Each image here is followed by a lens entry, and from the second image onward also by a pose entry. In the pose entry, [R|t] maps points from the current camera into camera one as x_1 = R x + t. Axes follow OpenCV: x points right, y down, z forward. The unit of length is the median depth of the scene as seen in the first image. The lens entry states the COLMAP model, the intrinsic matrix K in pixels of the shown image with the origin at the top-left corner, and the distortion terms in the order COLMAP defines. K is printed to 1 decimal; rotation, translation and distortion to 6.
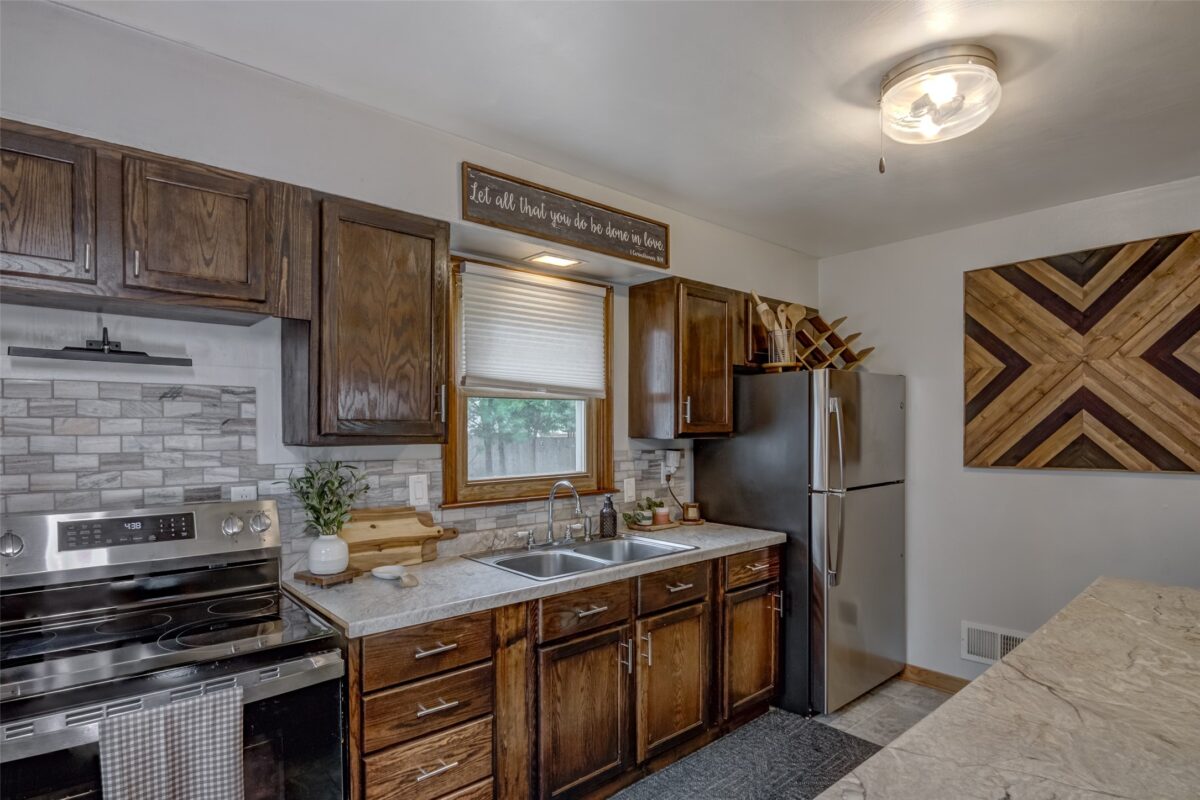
lens RADIAL K [[625.1, 0, 597.2], [0, 625.1, 435.2], [0, 0, 1]] dist [-0.001000, -0.018921]
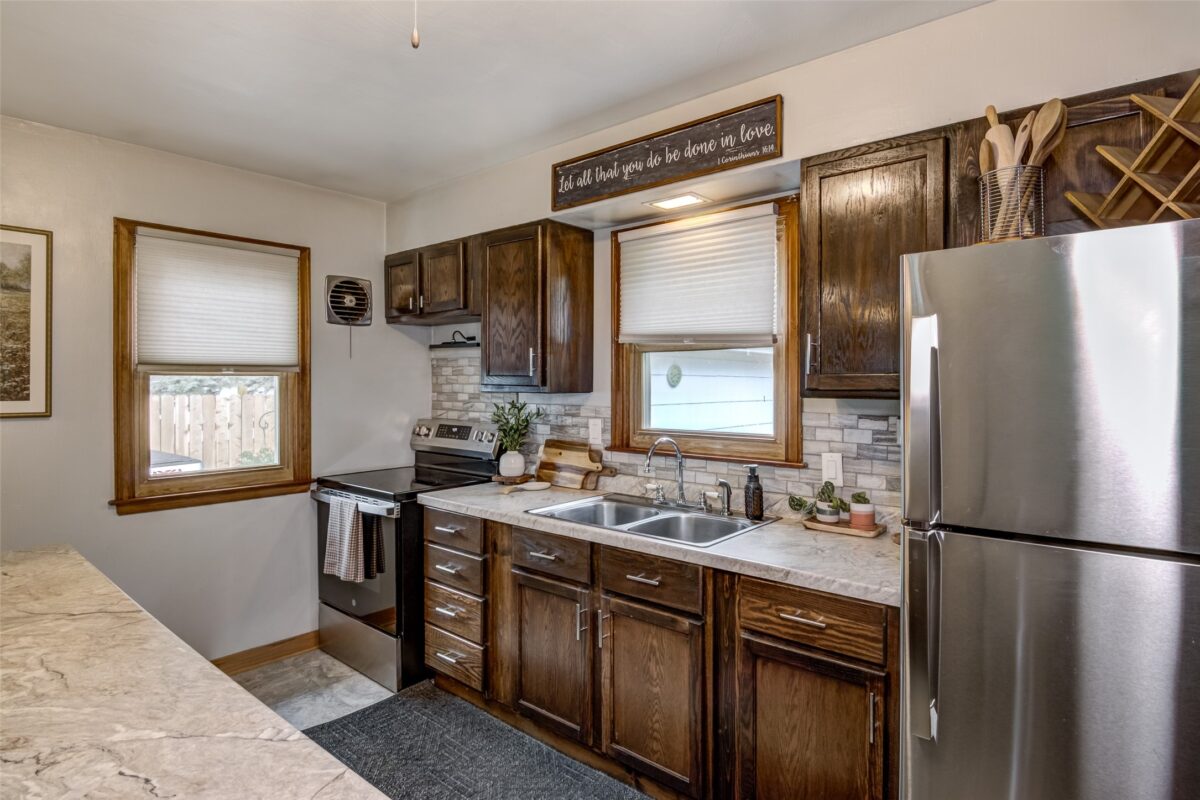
lens RADIAL K [[636.5, 0, 621.2], [0, 636.5, 382.9], [0, 0, 1]] dist [0.000077, -0.016450]
pose [[0.156869, 0.004820, -0.987608, 0.950176], [-0.013880, 0.999900, 0.002675, -0.011399], [0.987522, 0.013289, 0.156920, 0.851177]]
